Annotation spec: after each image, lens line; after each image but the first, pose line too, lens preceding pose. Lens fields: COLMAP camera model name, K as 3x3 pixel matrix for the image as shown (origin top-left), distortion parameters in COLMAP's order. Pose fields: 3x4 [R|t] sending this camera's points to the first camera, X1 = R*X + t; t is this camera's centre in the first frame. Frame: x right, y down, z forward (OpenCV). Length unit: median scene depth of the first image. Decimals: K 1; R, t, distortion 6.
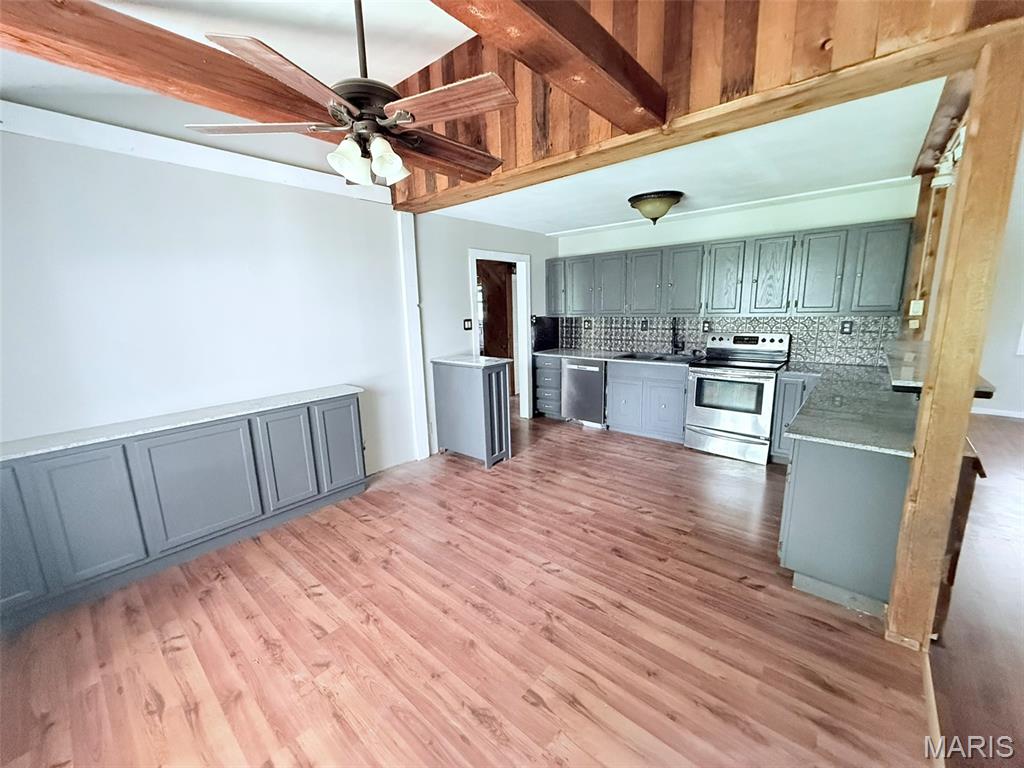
lens RADIAL K [[408.9, 0, 511.1], [0, 408.9, 382.8], [0, 0, 1]] dist [0.000806, -0.000080]
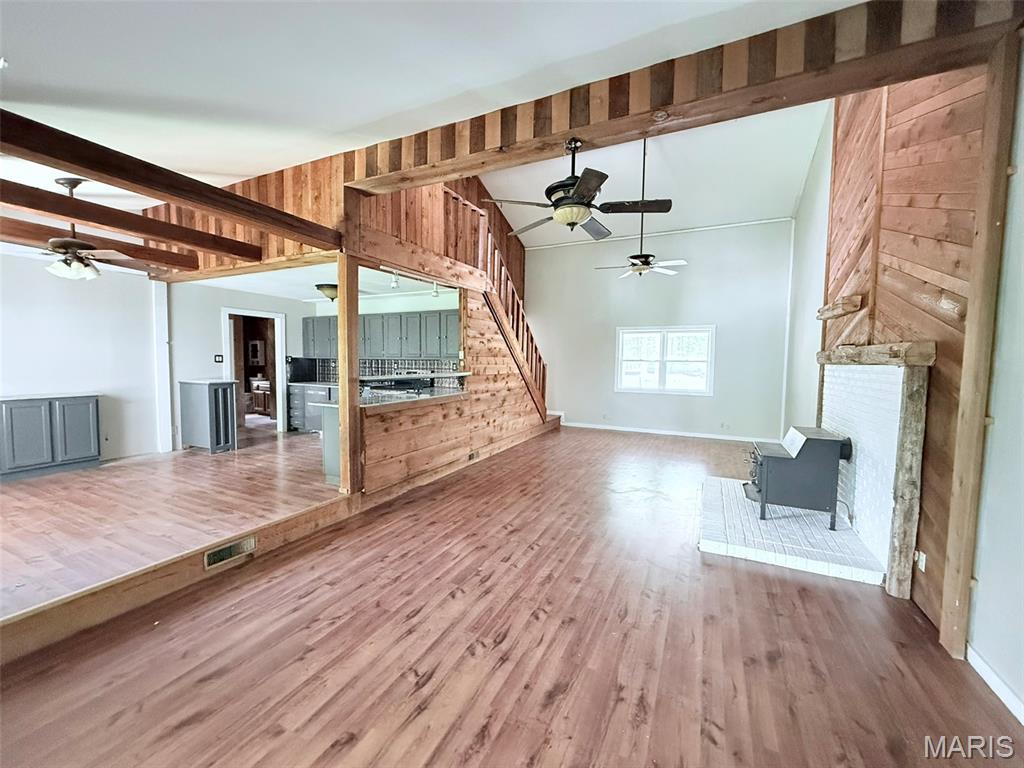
lens RADIAL K [[408.9, 0, 511.1], [0, 408.9, 382.8], [0, 0, 1]] dist [0.000806, -0.000080]
pose [[0.965616, 0.023625, 0.258897, 0.589390], [0.011879, 0.990813, -0.134718, 0.166178], [-0.259701, 0.133161, 0.956464, -0.703537]]
